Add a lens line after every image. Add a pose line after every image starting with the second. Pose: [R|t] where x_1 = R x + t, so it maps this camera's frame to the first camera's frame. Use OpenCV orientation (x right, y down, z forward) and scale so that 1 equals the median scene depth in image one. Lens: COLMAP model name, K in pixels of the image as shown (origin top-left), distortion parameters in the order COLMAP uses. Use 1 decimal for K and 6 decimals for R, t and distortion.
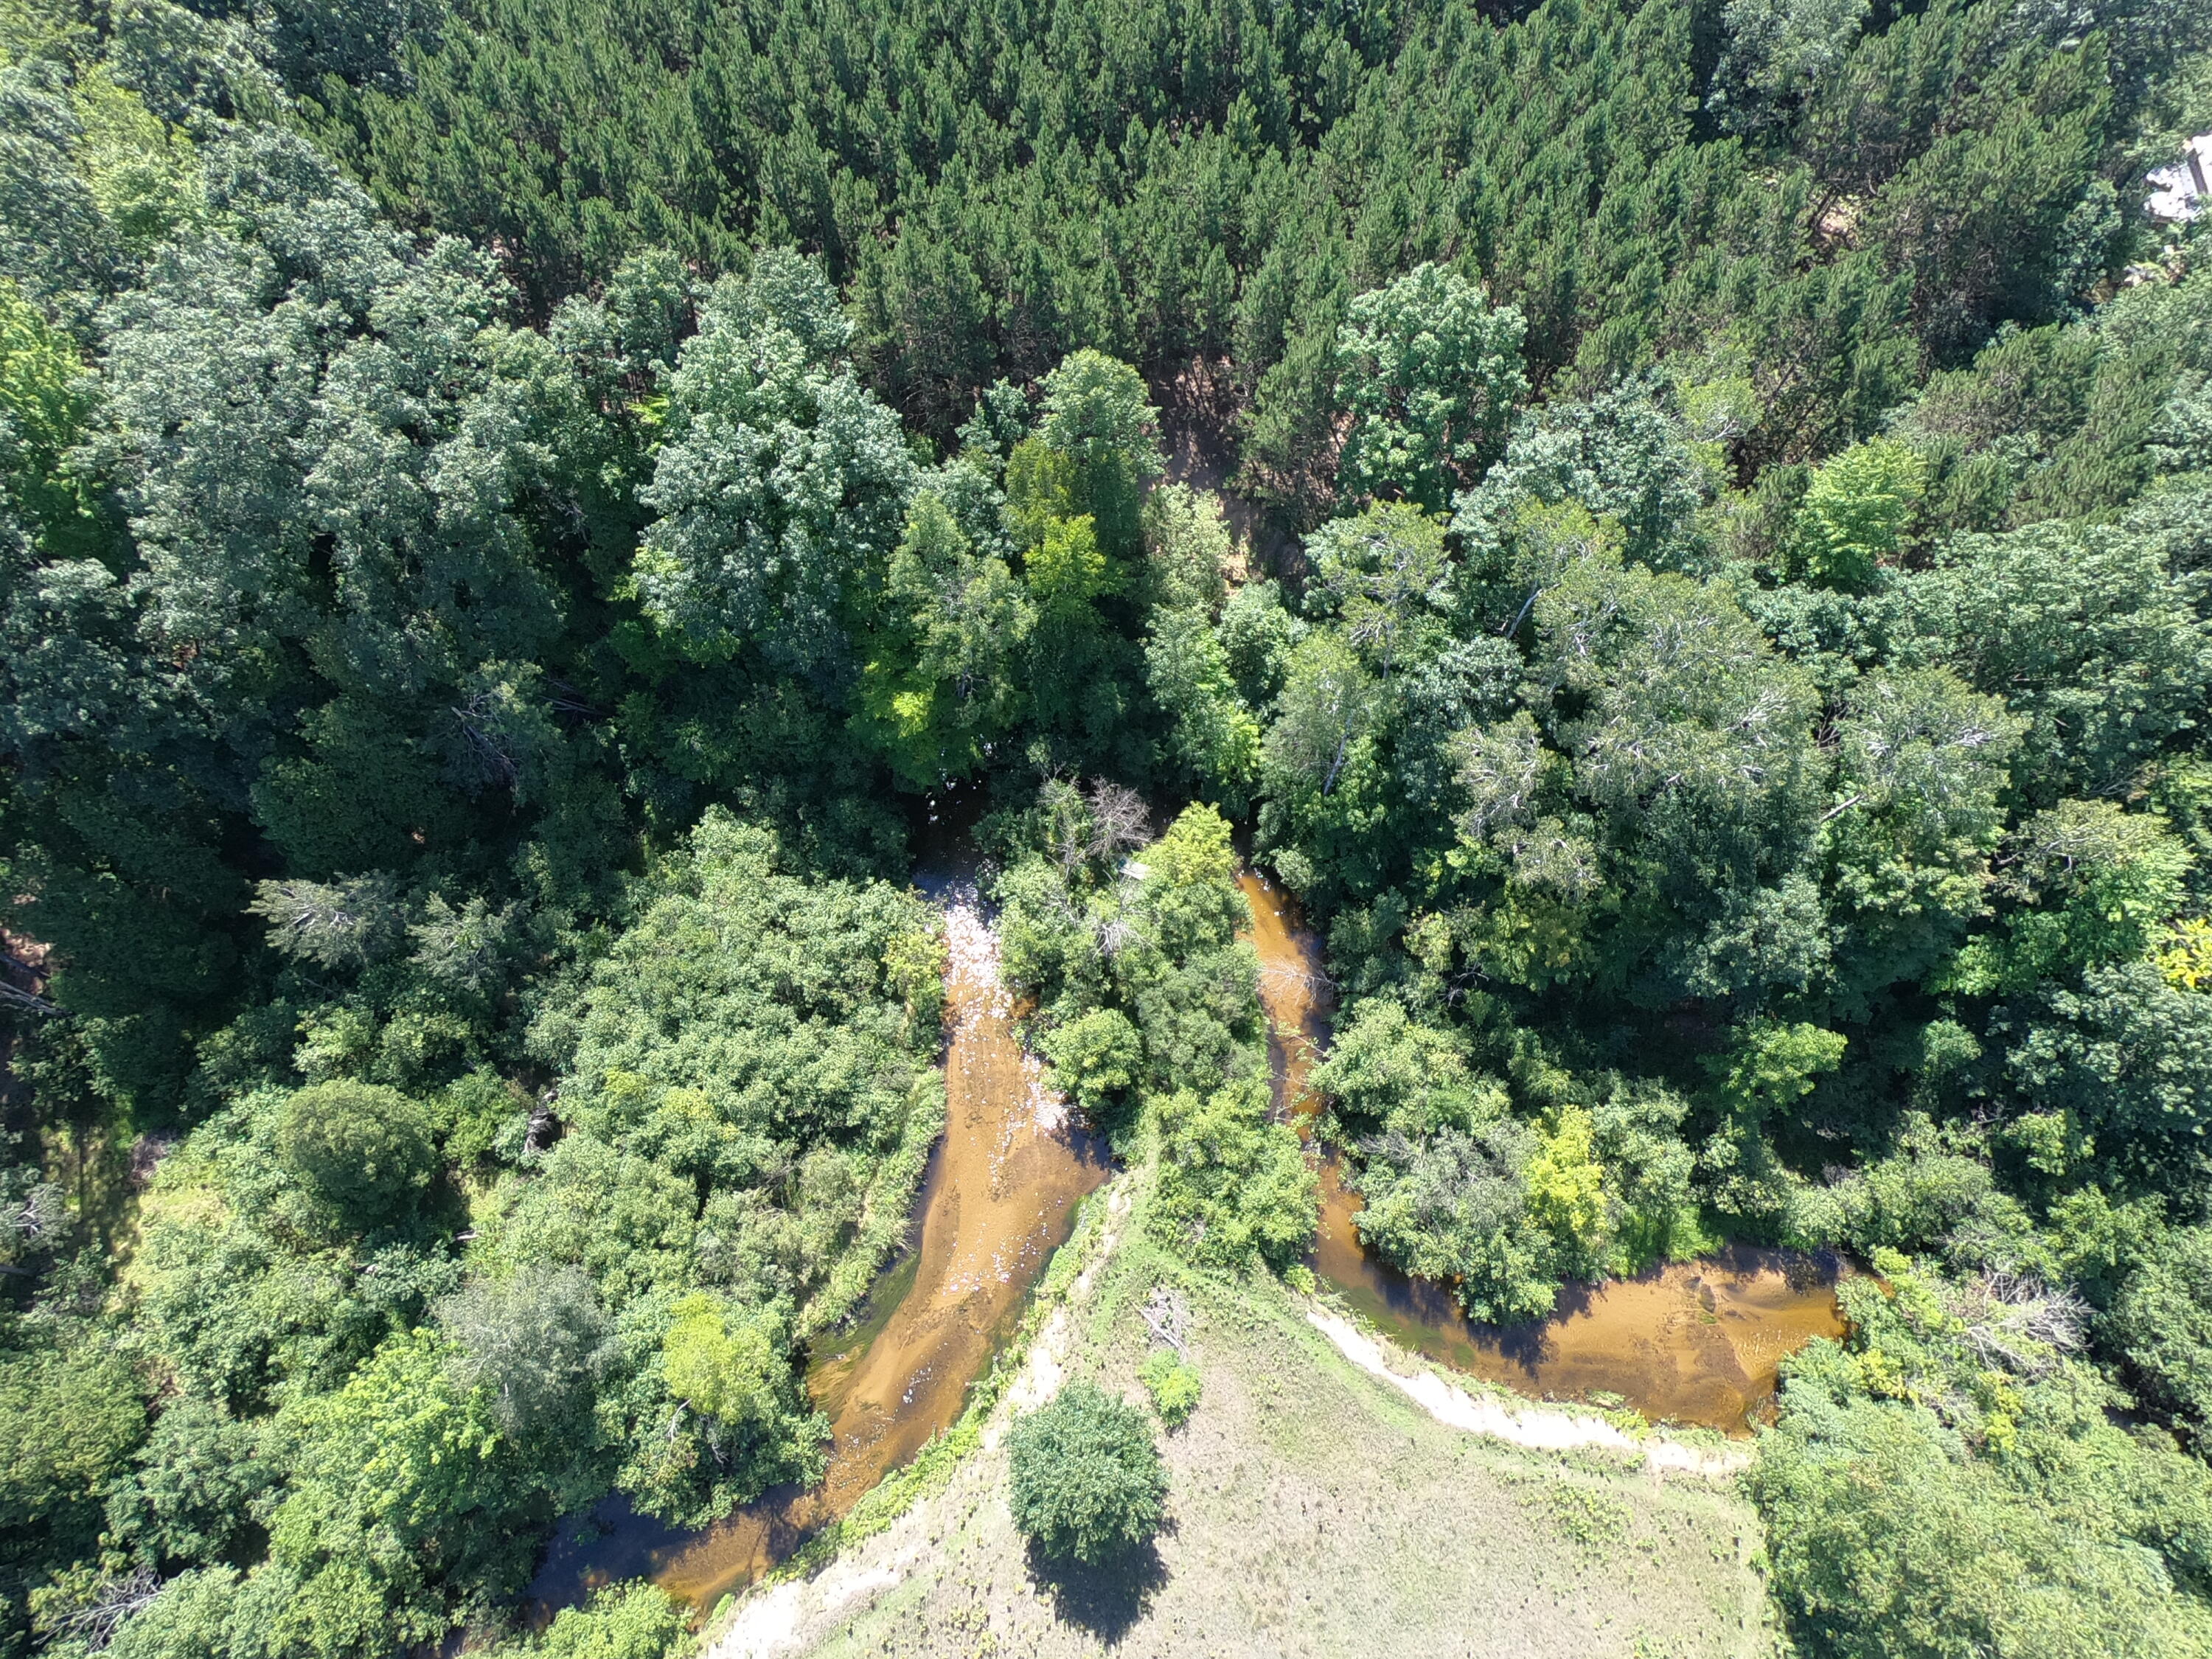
lens RADIAL K [[1113.7, 0, 1106.0], [0, 1113.7, 829.5], [0, 0, 1]] dist [0.001860, 0.000729]
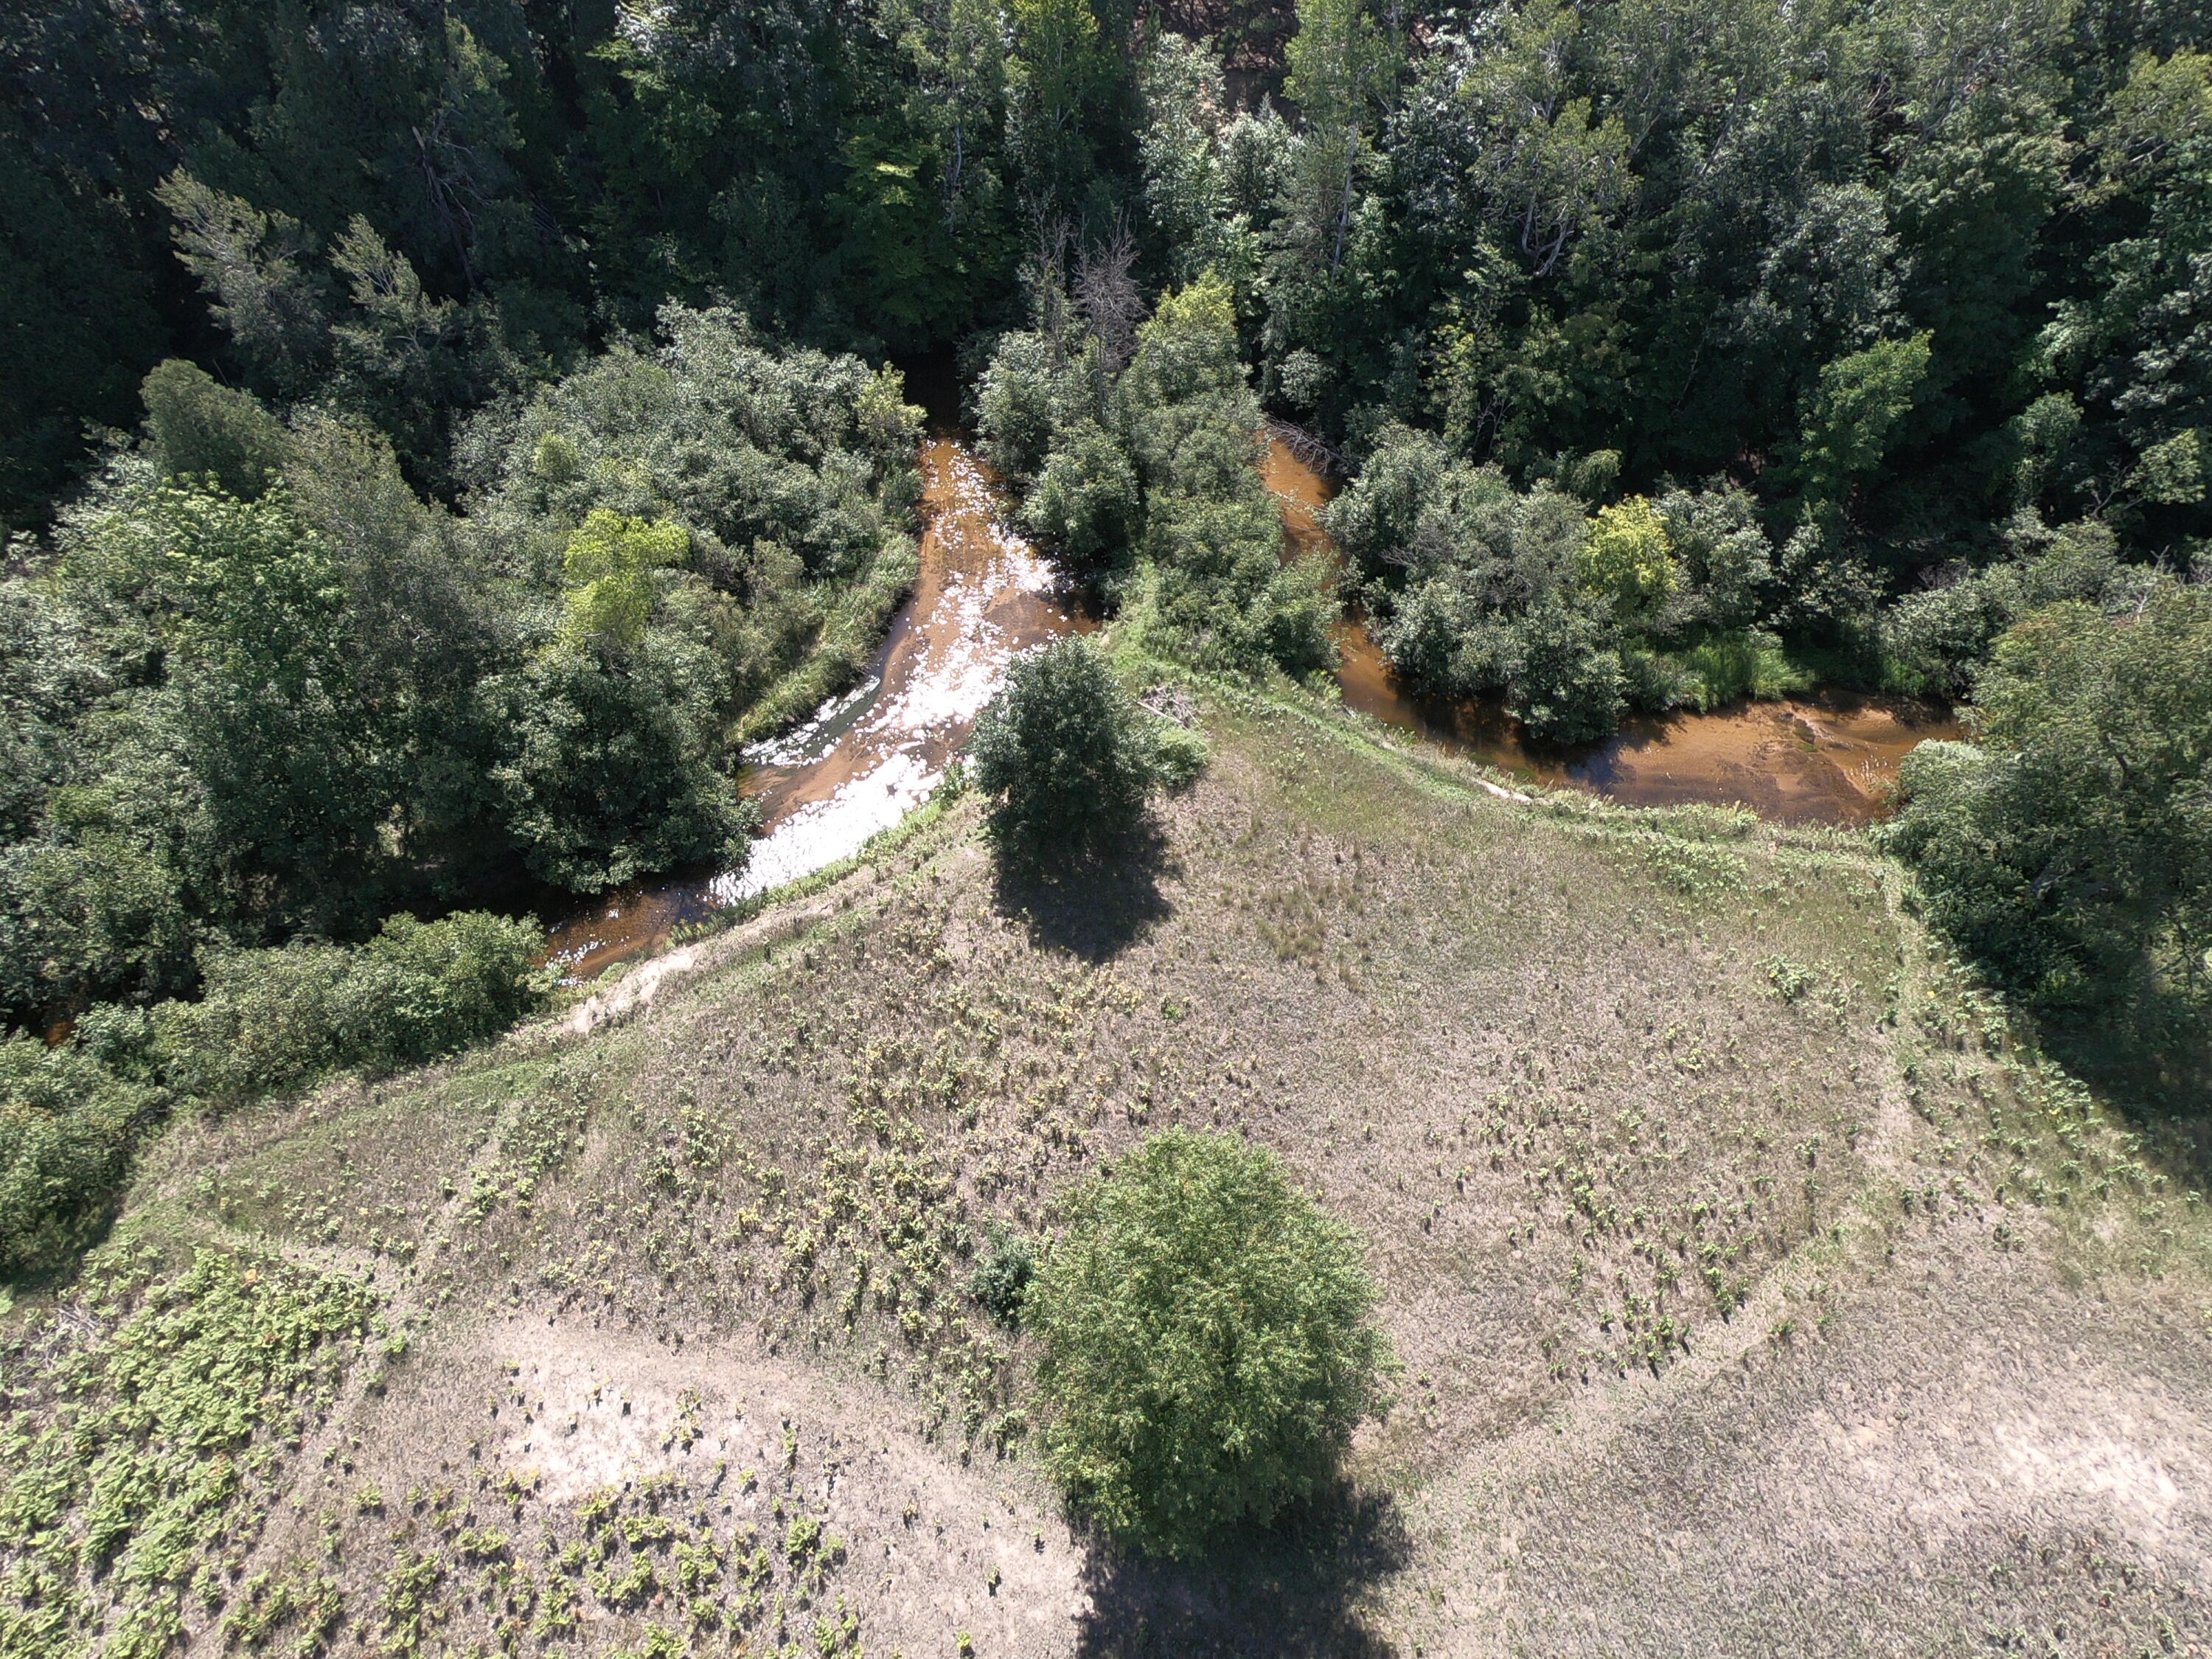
lens RADIAL K [[1113.7, 0, 1106.0], [0, 1113.7, 829.5], [0, 0, 1]] dist [0.001860, 0.000729]
pose [[0.999989, -0.001173, -0.004550, 0.011249], [0.000289, 0.981836, -0.189733, 0.671740], [0.004690, 0.189730, 0.981825, 0.182135]]
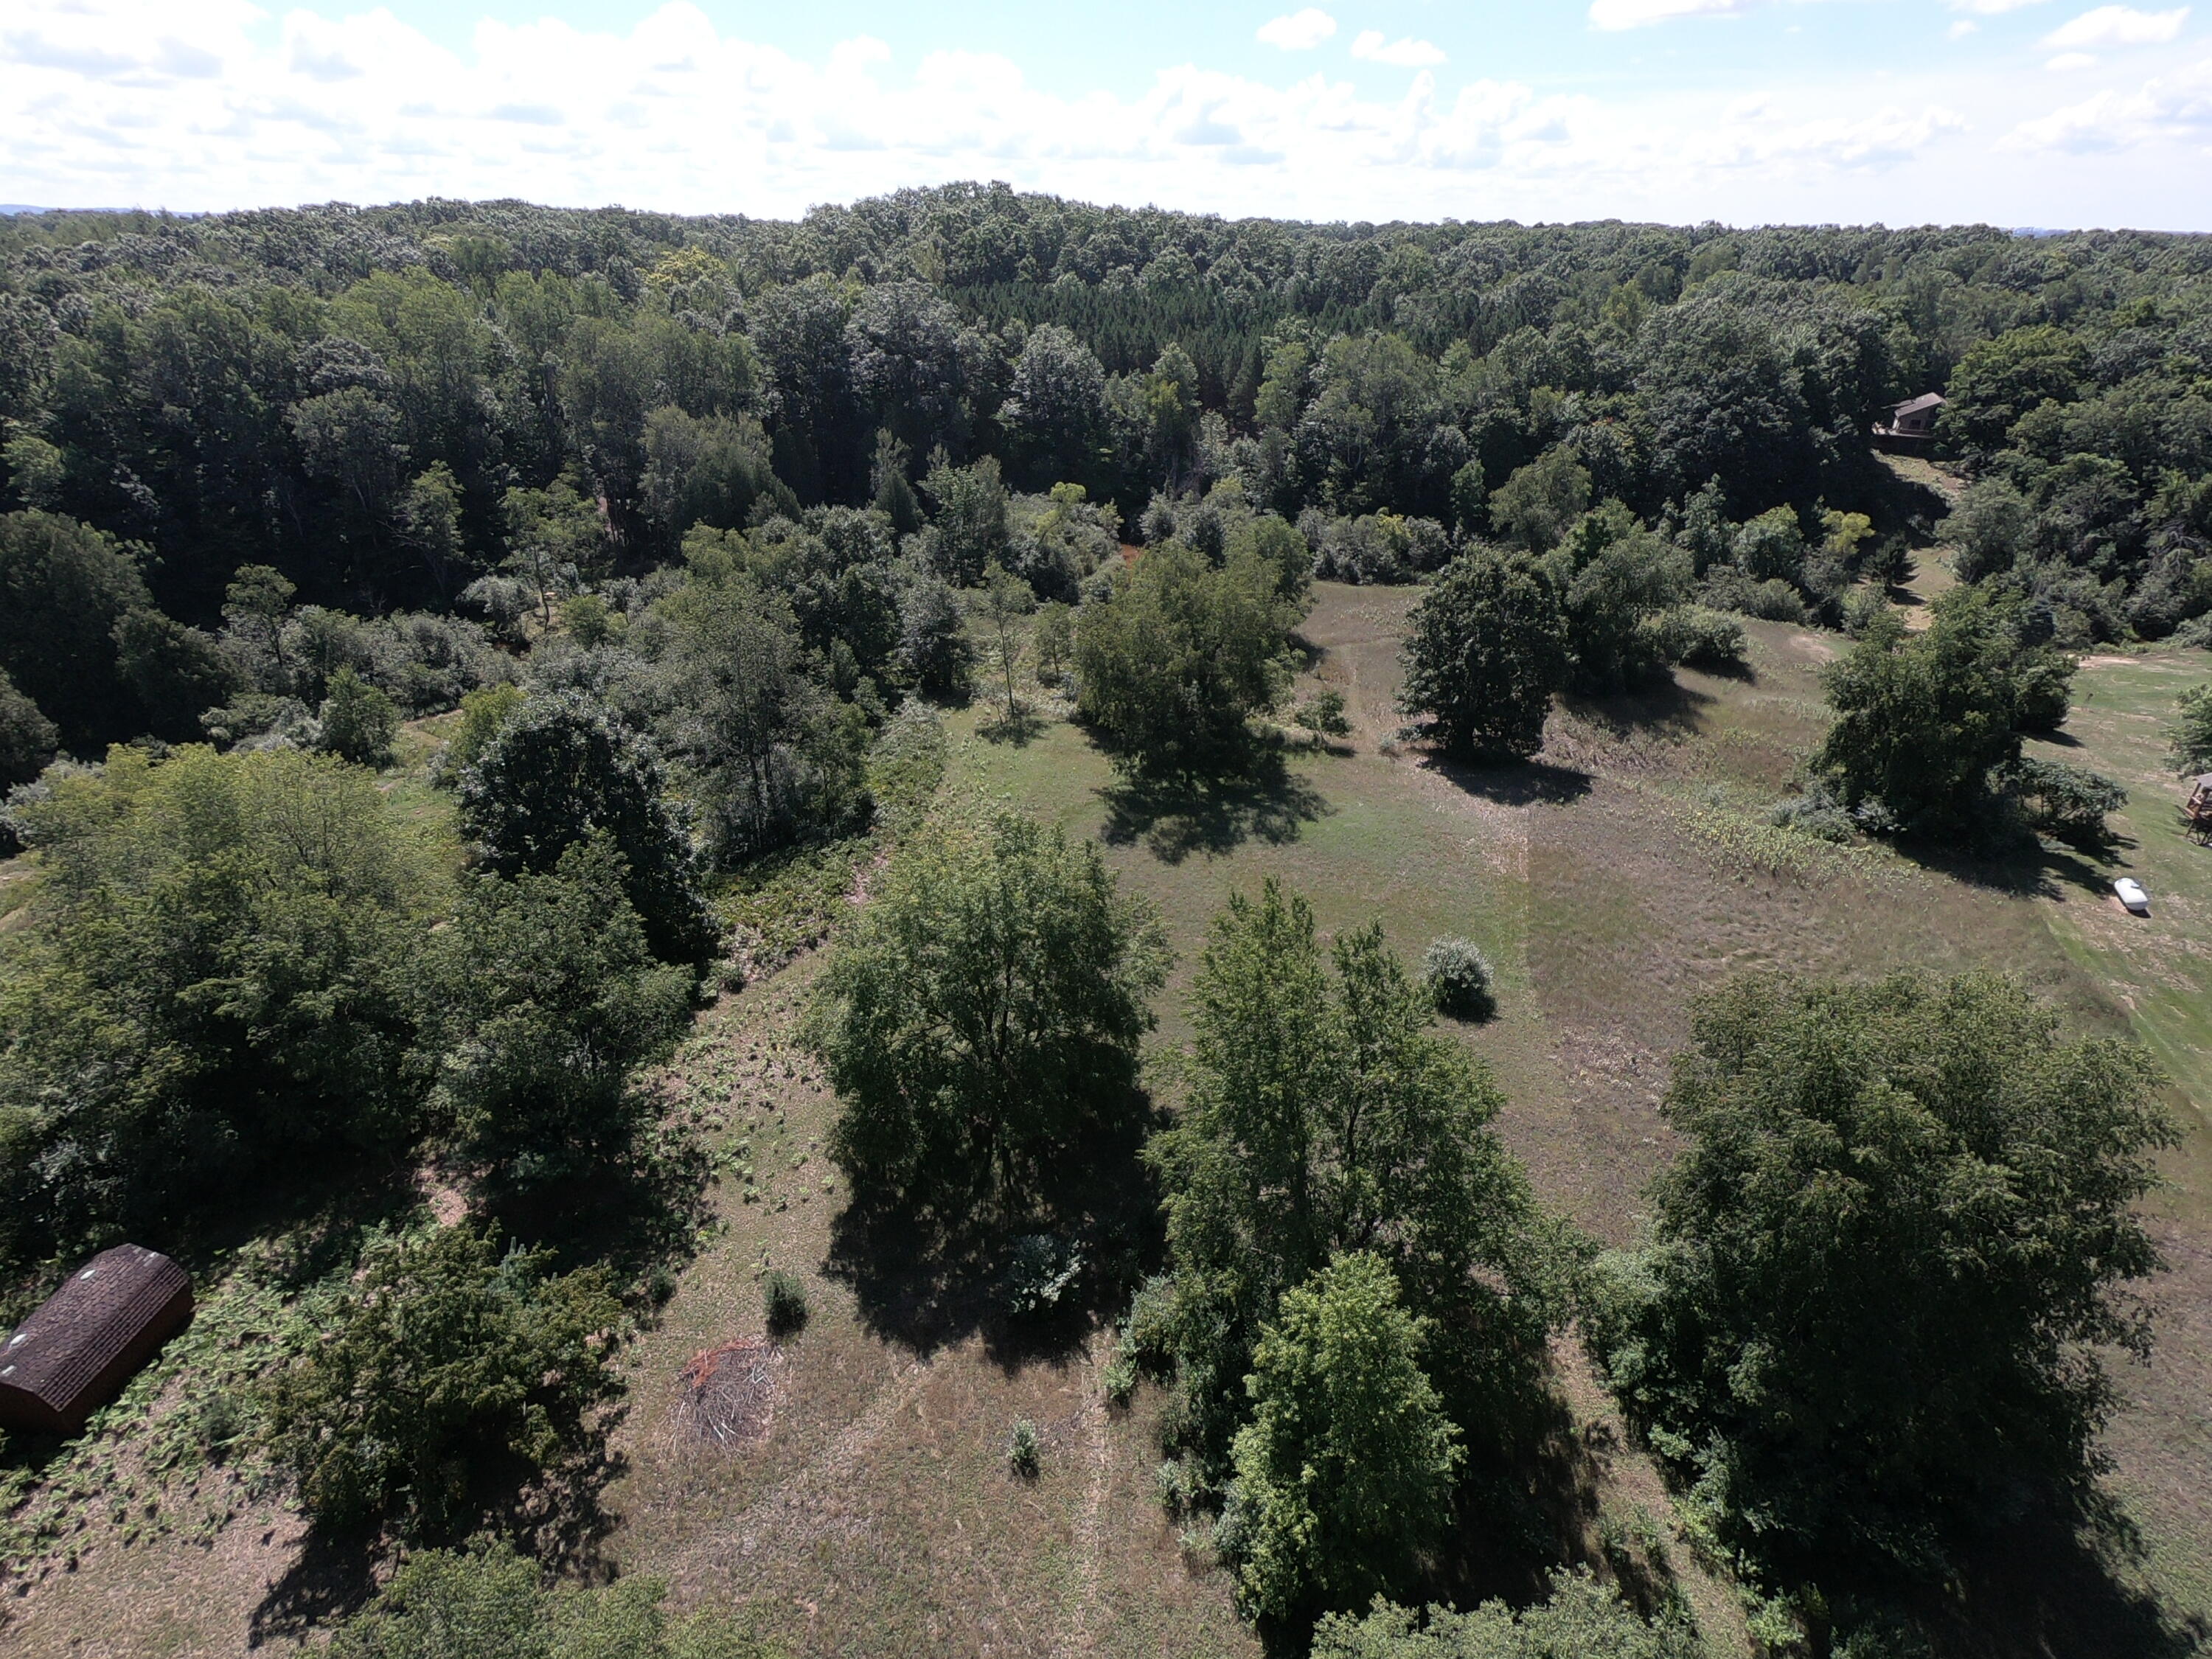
lens RADIAL K [[1137.4, 0, 1106.0], [0, 1137.4, 829.5], [0, 0, 1]] dist [0.001063, 0.000403]
pose [[0.999445, -0.024330, 0.022744, -0.270485], [0.032995, 0.816179, -0.576857, 2.175606], [-0.004528, 0.577287, 0.816529, -0.613321]]
